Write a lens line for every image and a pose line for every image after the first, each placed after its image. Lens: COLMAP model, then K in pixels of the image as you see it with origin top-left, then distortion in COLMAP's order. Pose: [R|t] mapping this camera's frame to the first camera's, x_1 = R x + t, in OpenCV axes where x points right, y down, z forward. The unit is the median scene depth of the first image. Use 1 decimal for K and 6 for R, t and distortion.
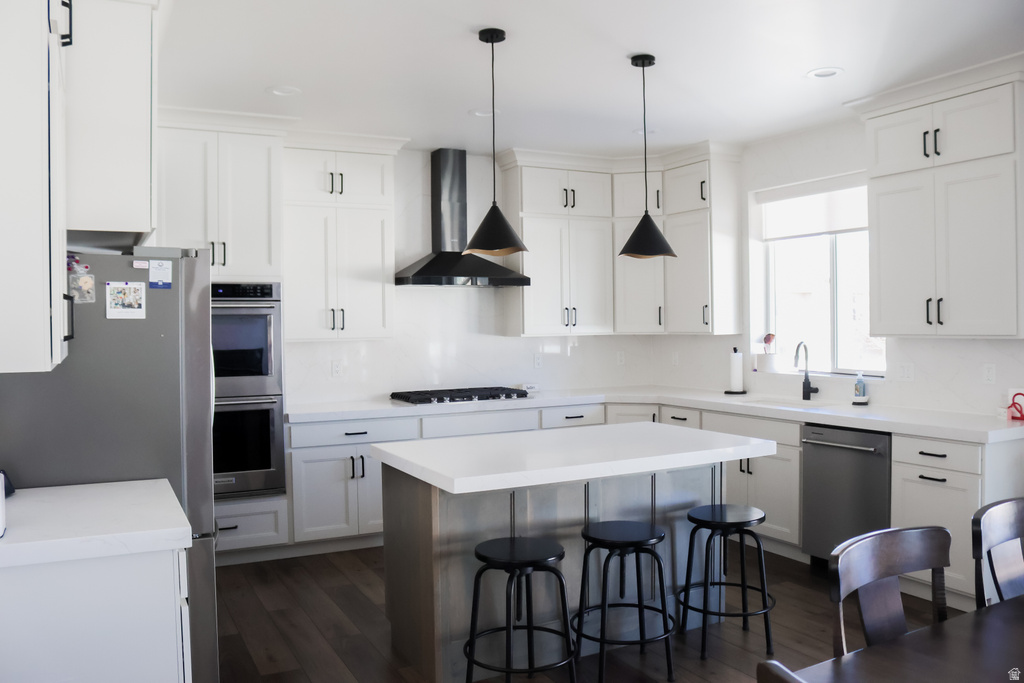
lens RADIAL K [[817.9, 0, 512.0], [0, 817.9, 341.5], [0, 0, 1]] dist [-0.144589, 0.087237]
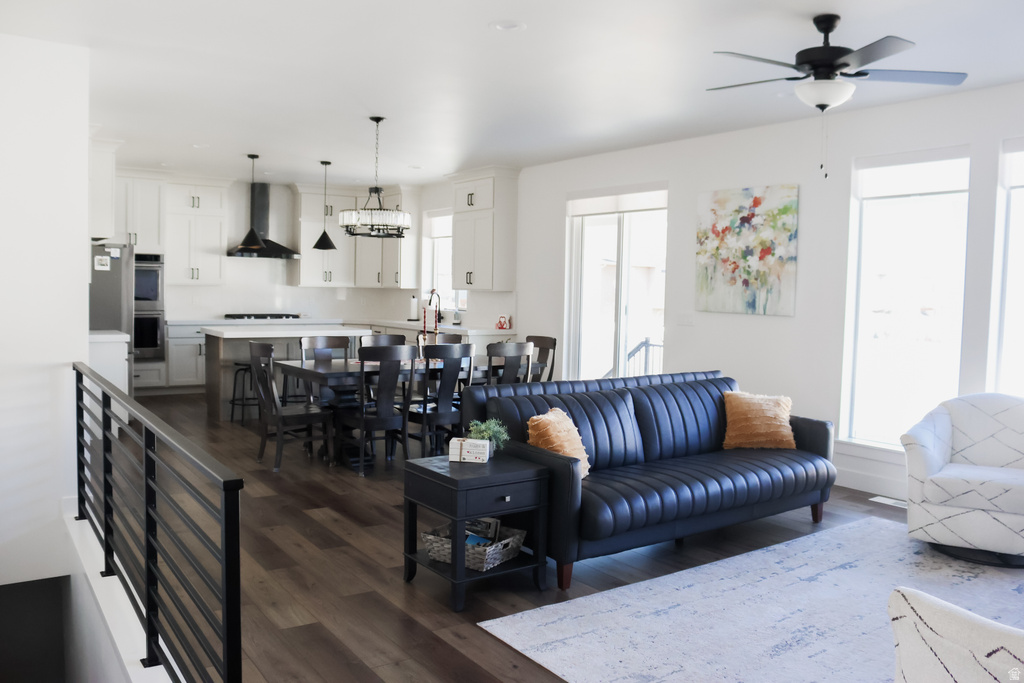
lens RADIAL K [[817.9, 0, 512.0], [0, 817.9, 341.5], [0, 0, 1]] dist [-0.144589, 0.087237]
pose [[0.992552, 0.027034, 0.118783, 0.574808], [-0.032106, 0.998643, 0.040994, 0.058509], [-0.117514, -0.044502, 0.992074, -1.808571]]
